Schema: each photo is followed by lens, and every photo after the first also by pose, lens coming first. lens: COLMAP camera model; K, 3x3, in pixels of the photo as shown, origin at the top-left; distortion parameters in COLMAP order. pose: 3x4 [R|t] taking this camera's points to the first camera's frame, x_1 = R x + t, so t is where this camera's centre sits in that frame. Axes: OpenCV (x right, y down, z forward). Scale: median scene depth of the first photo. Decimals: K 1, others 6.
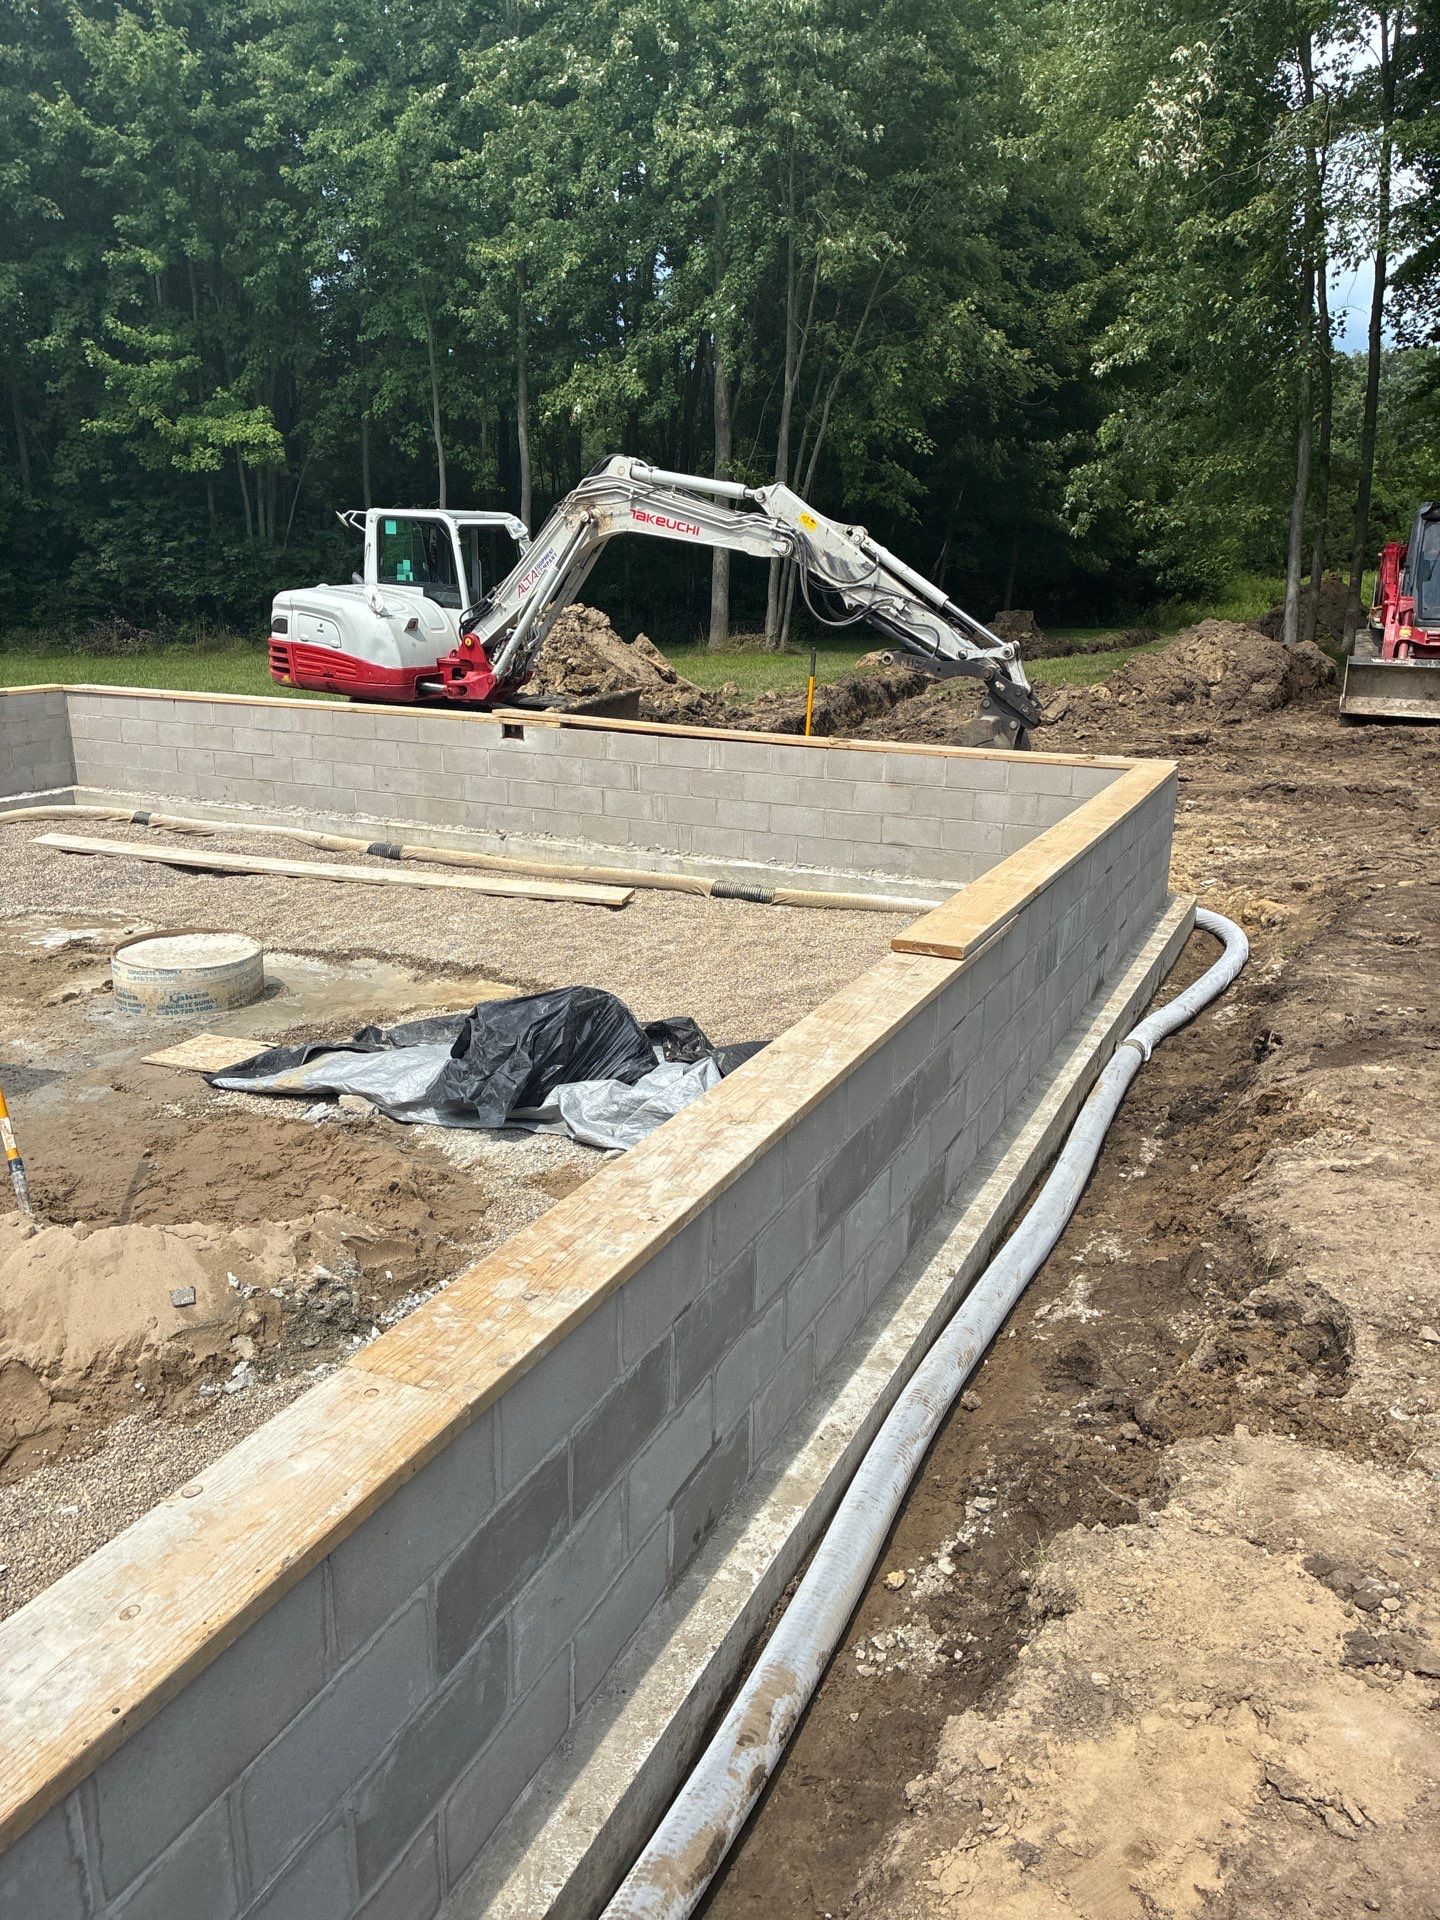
lens RADIAL K [[1327.1, 0, 720.0], [0, 1327.1, 960.0], [0, 0, 1]] dist [-0.000769, -0.010569]
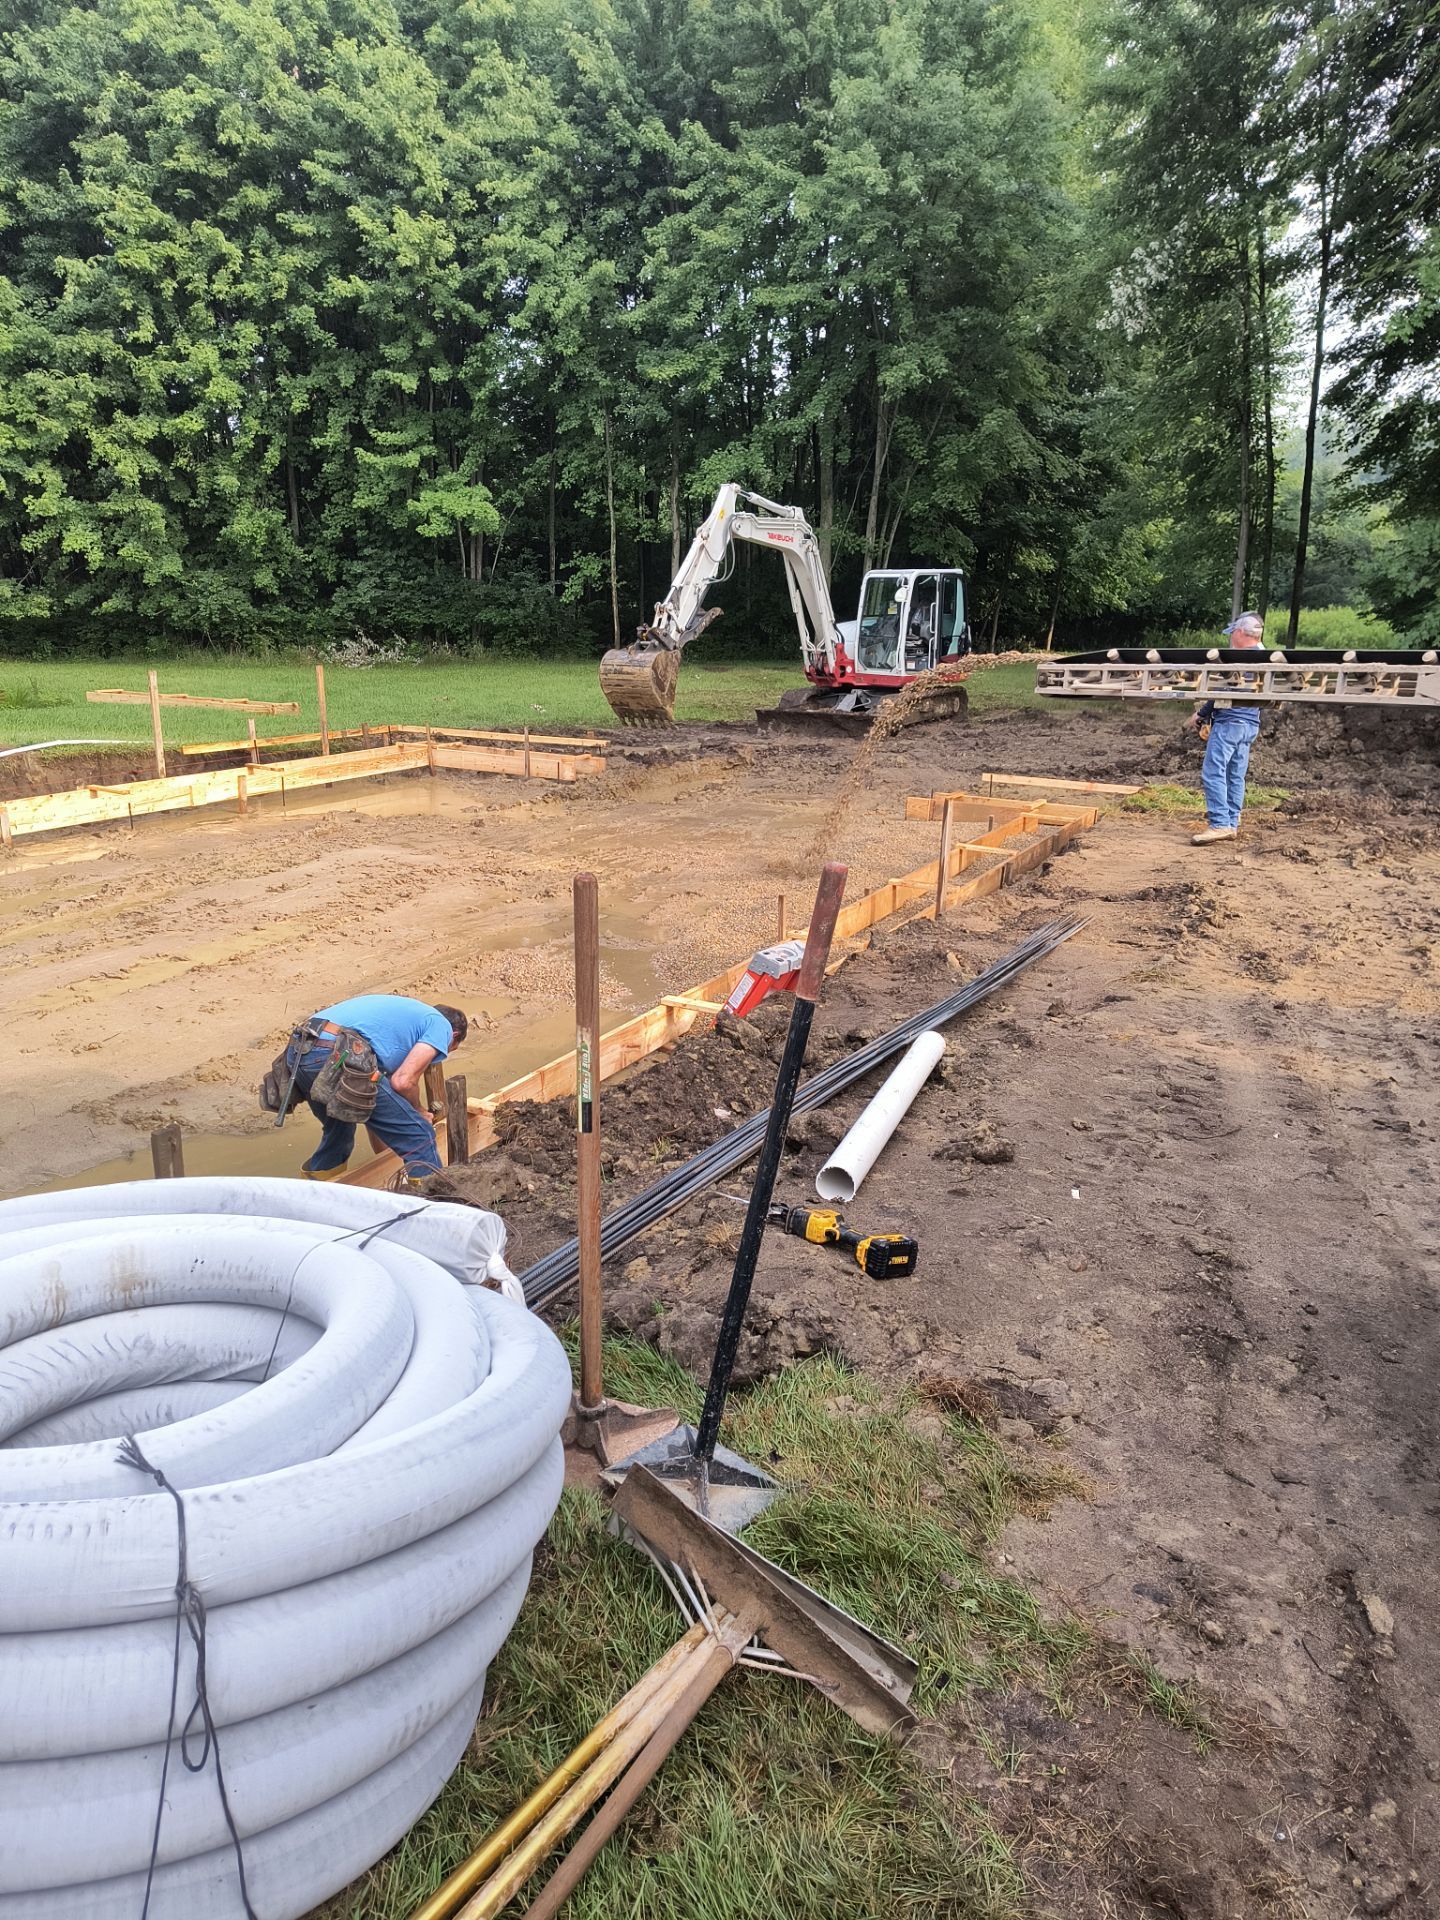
lens RADIAL K [[1327.1, 0, 720.0], [0, 1327.1, 960.0], [0, 0, 1]] dist [-0.000769, -0.010569]
pose [[0.992301, 0.036838, -0.118242, 0.070773], [-0.036941, 0.999317, 0.001326, 0.053349], [0.118210, 0.003052, 0.992984, -0.304519]]
